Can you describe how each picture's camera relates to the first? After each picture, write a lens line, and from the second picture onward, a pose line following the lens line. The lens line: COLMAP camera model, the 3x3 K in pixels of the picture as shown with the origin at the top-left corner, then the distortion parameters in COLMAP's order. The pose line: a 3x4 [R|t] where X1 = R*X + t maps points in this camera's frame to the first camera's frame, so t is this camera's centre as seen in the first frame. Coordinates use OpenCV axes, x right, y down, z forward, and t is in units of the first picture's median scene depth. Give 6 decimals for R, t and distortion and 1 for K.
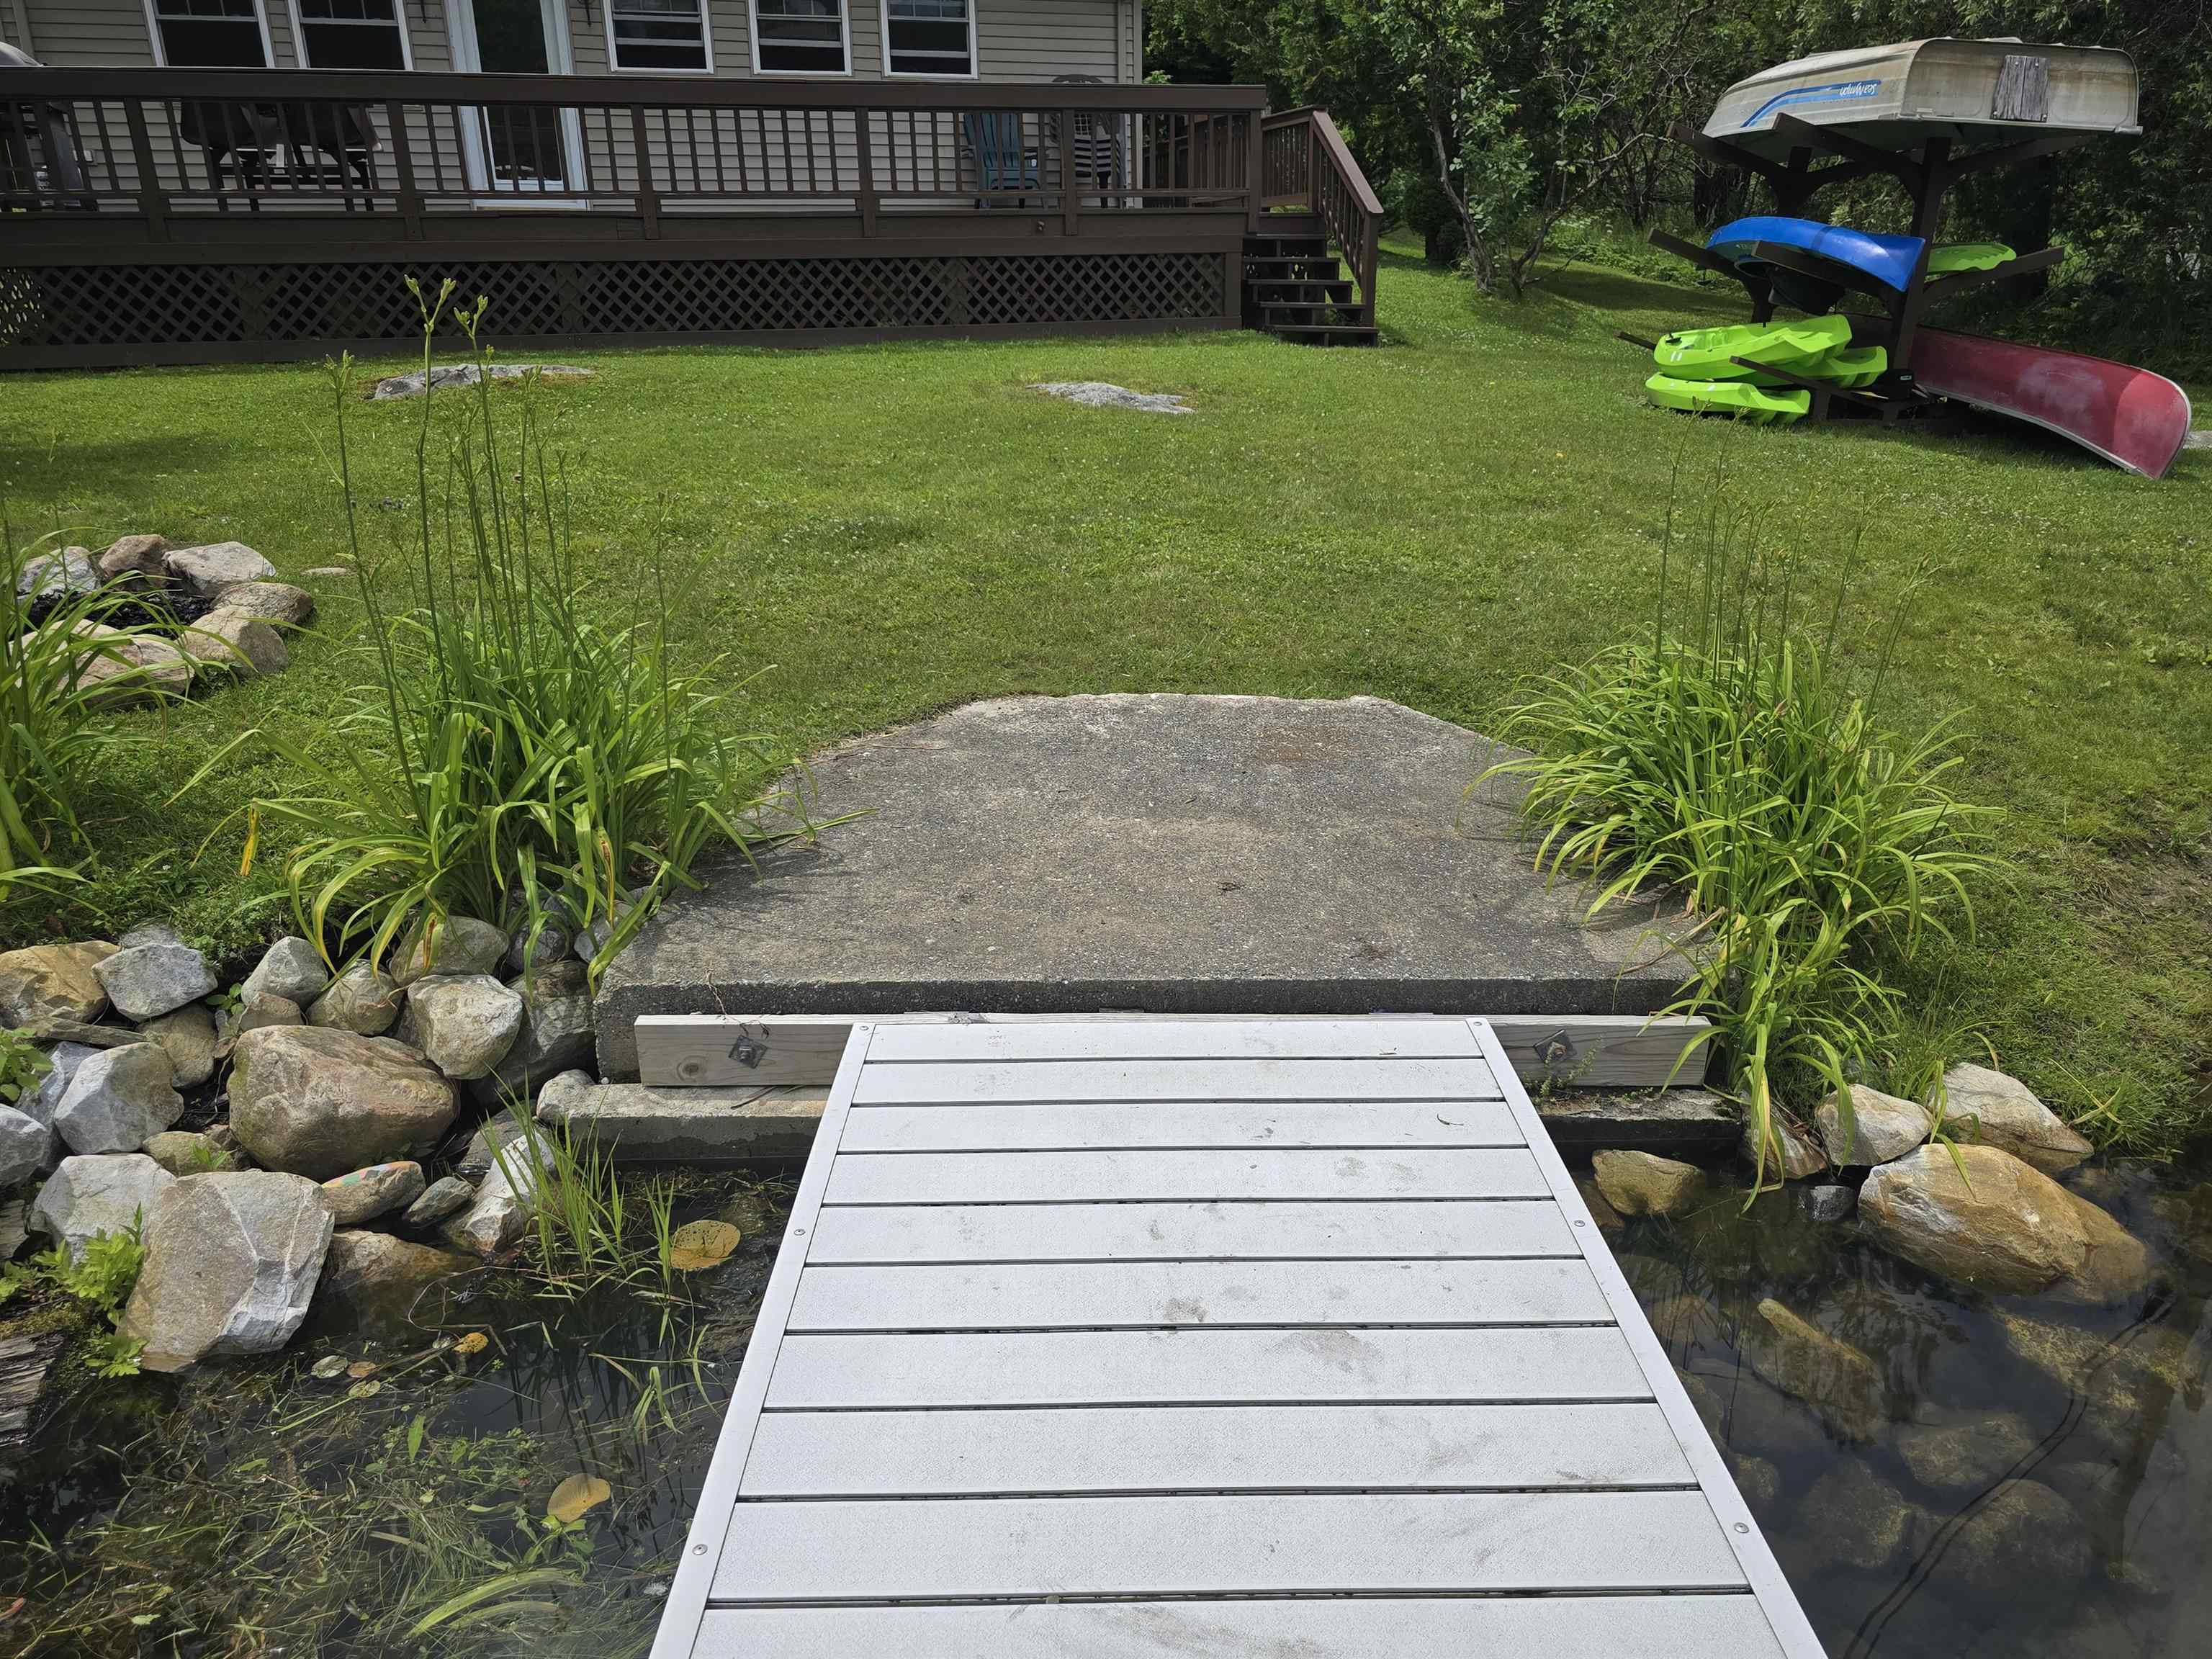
lens RADIAL K [[1555.5, 0, 1125.7], [0, 1555.5, 830.1], [0, 0, 1]] dist [0.068459, -0.069044]
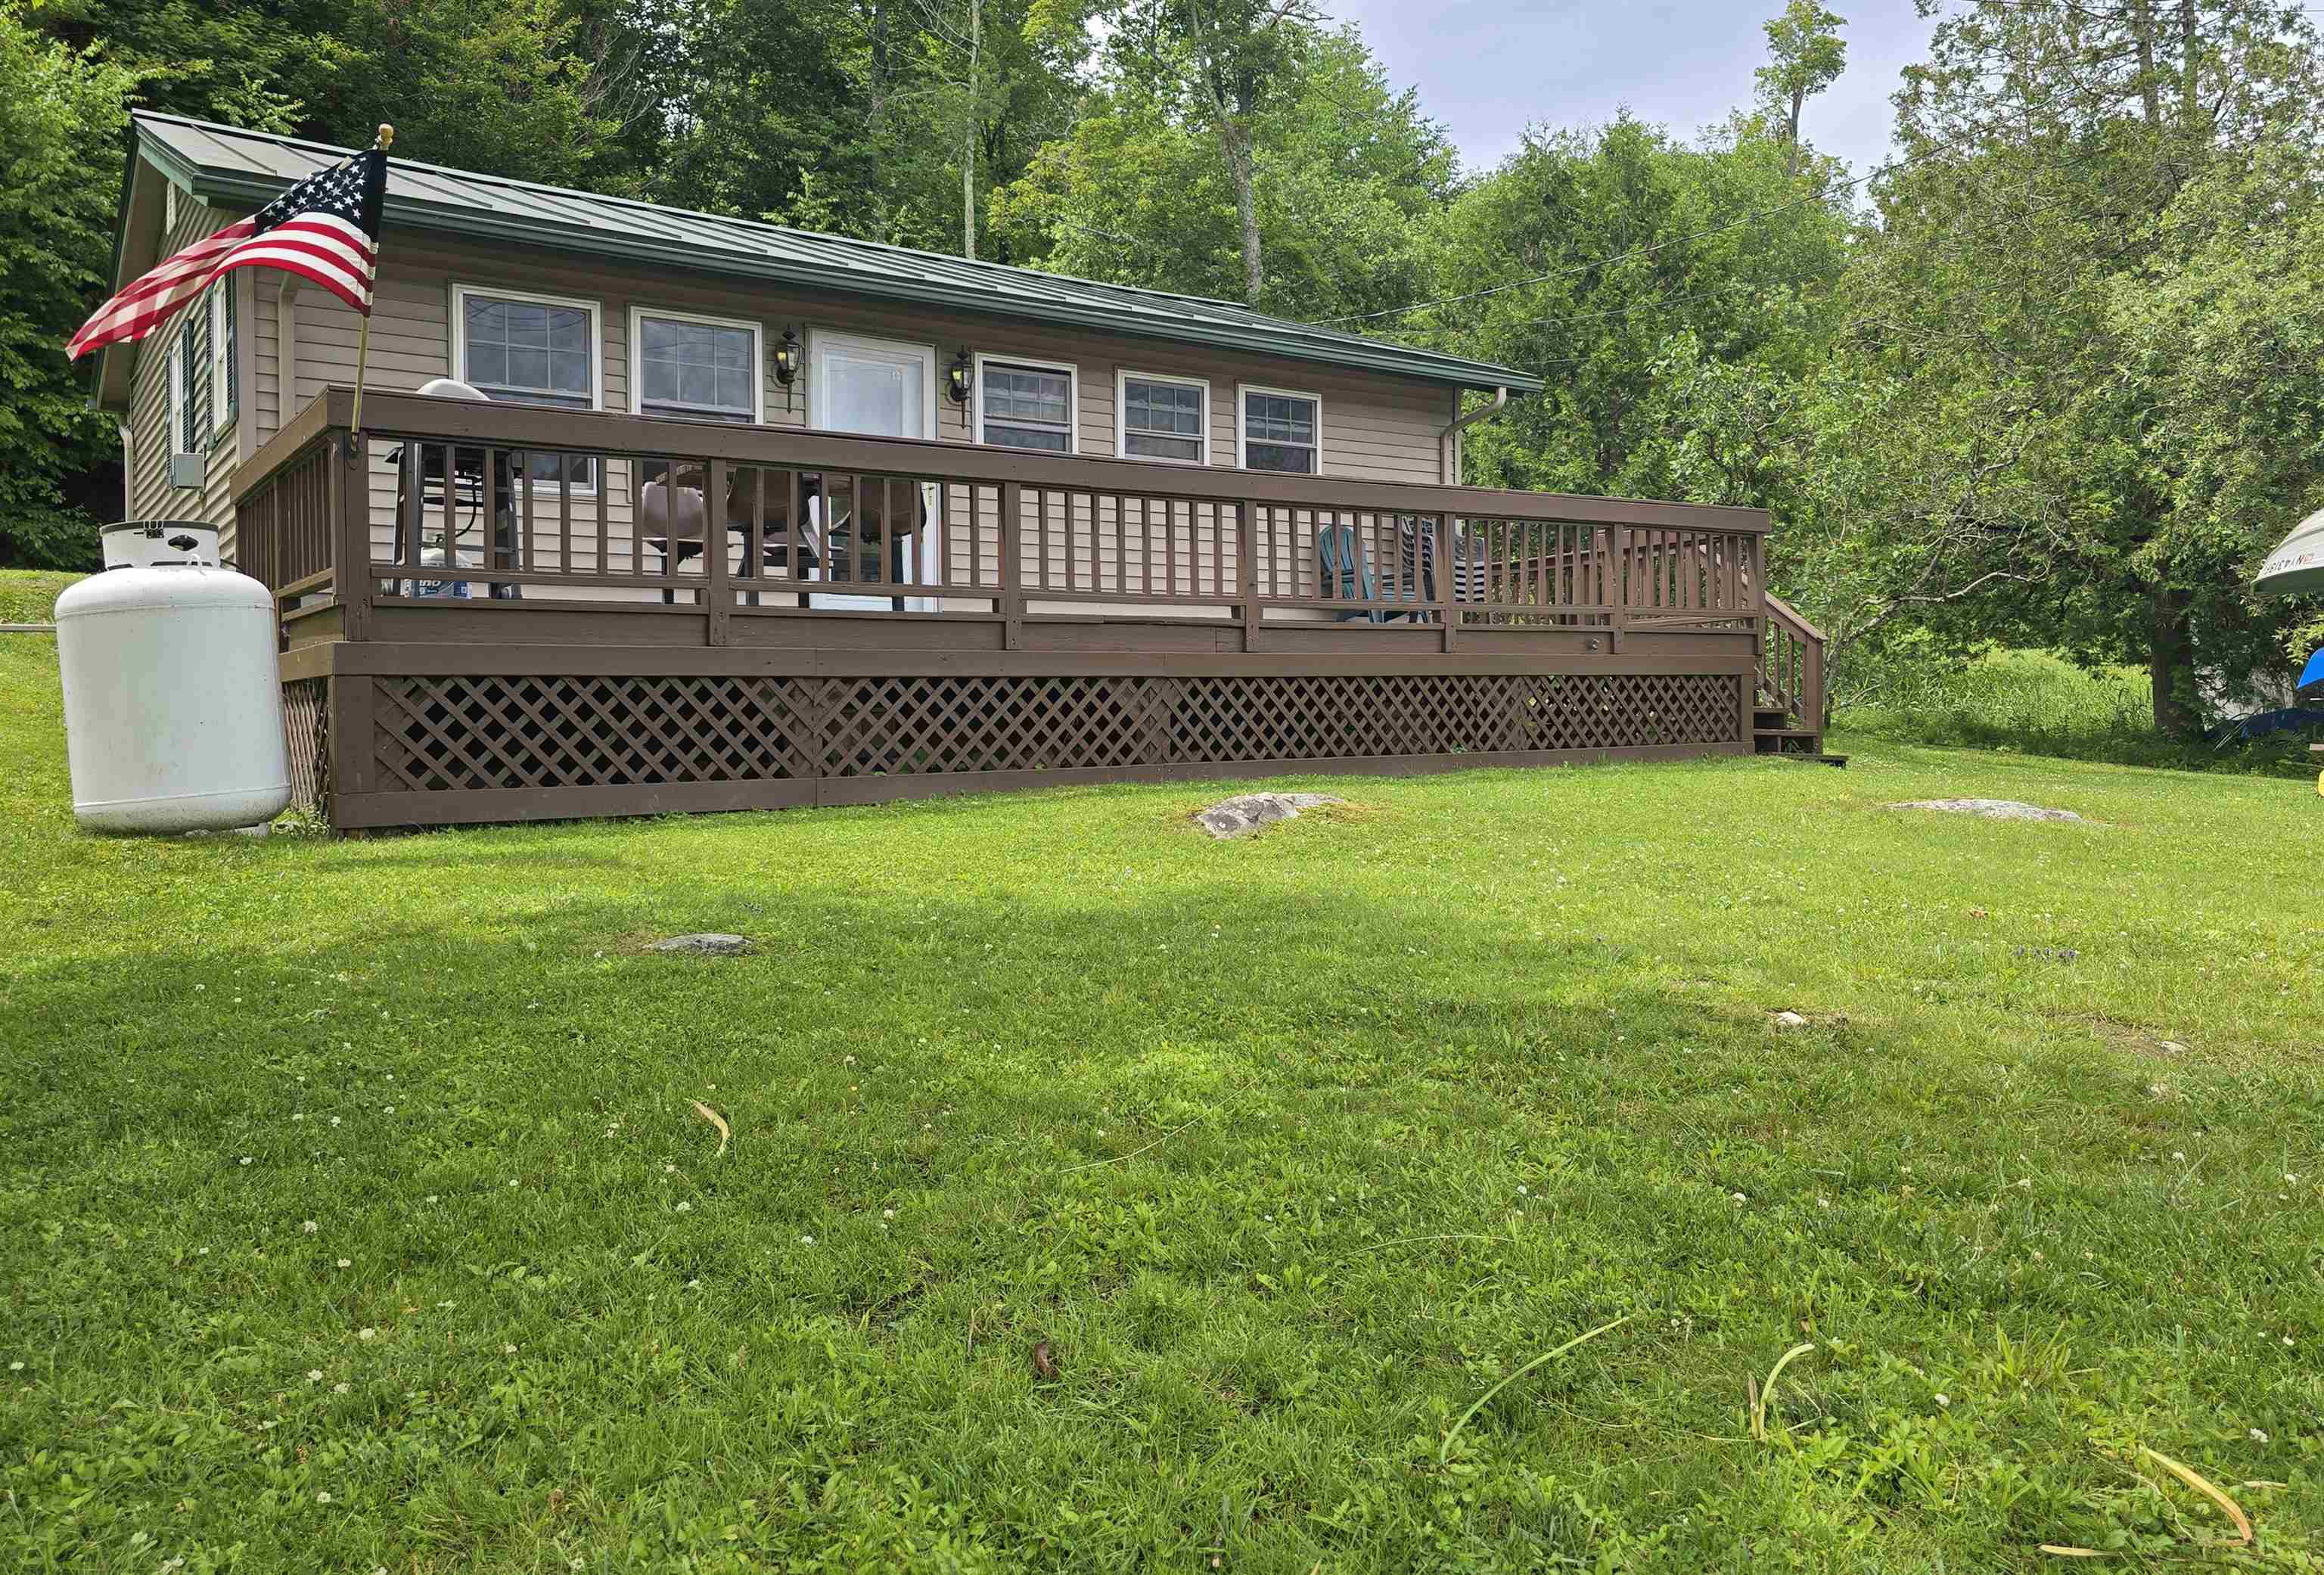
lens RADIAL K [[1719.9, 0, 1221.9], [0, 1719.9, 732.8], [0, 0, 1]] dist [0.077778, -0.079361]
pose [[0.953439, -0.005954, 0.301527, -0.897708], [0.108460, 0.939682, -0.324397, -0.082909], [-0.281408, 0.341996, 0.896576, 0.359782]]
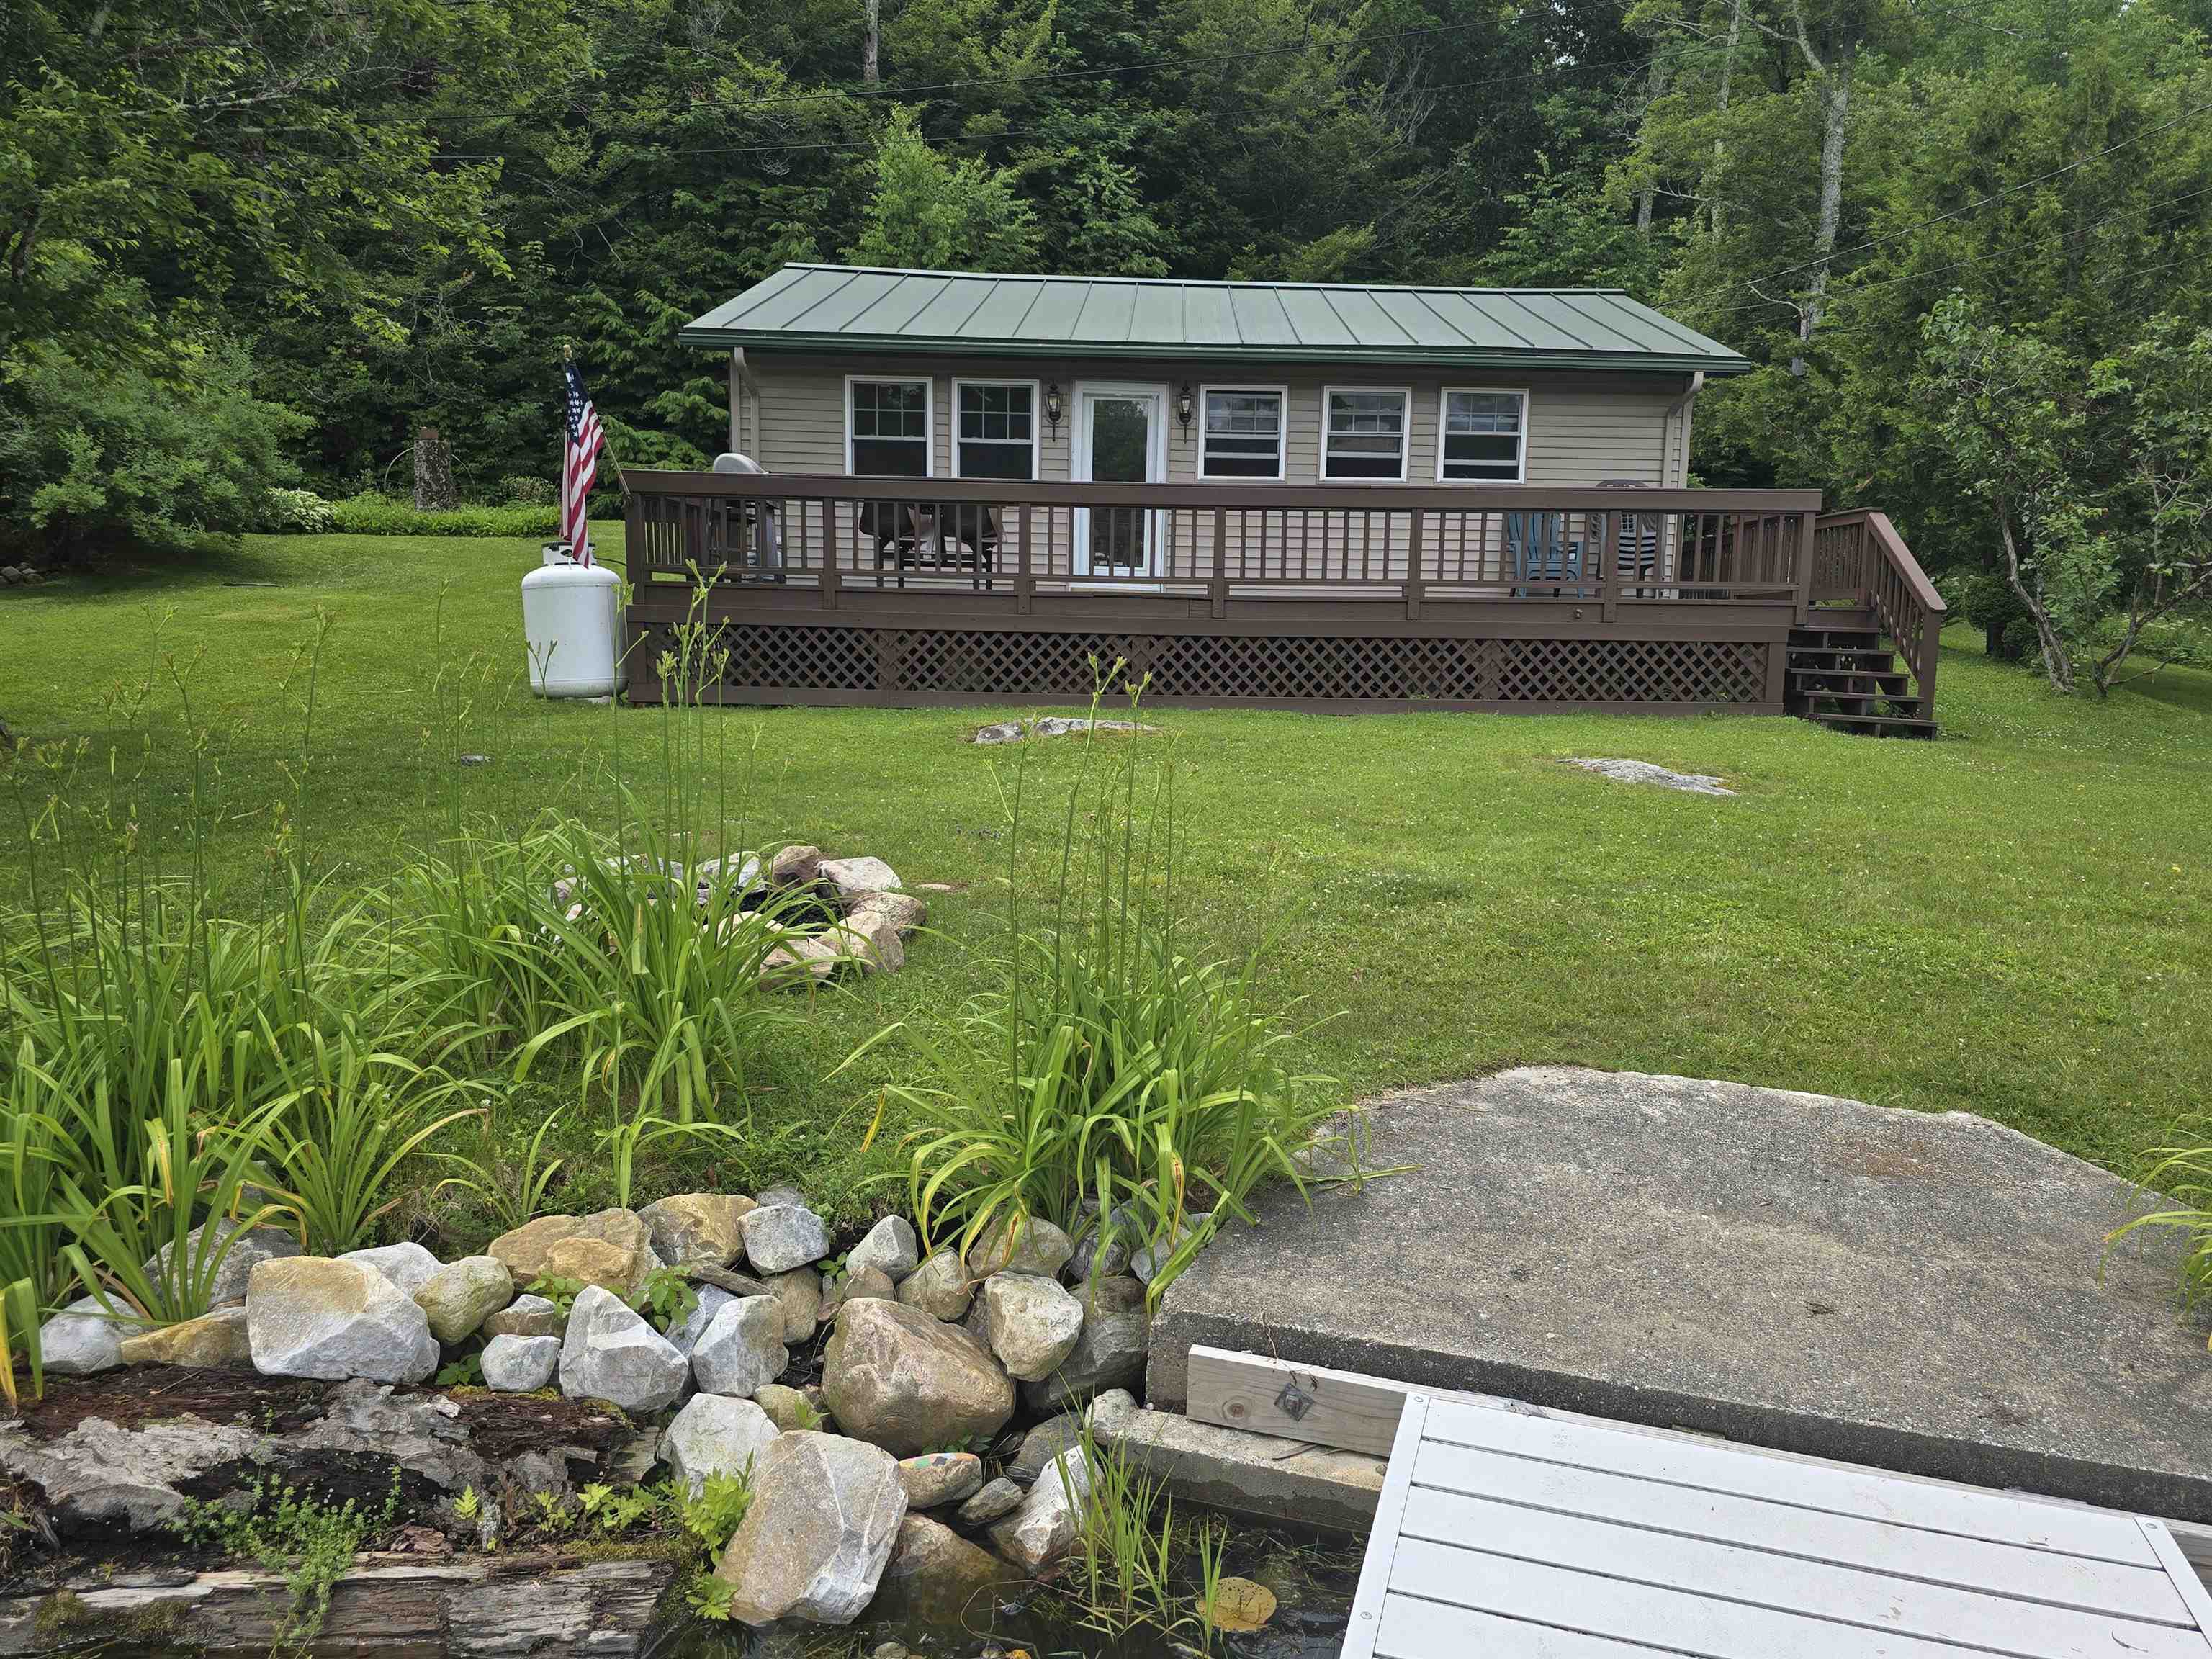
lens RADIAL K [[1550.0, 0, 1141.8], [0, 1550.0, 817.1], [0, 0, 1]] dist [0.069170, -0.069247]
pose [[0.953341, 0.067546, -0.294242, -0.028152], [-0.133470, 0.968525, -0.210107, 0.001866], [0.270789, 0.239576, 0.932350, -0.013757]]
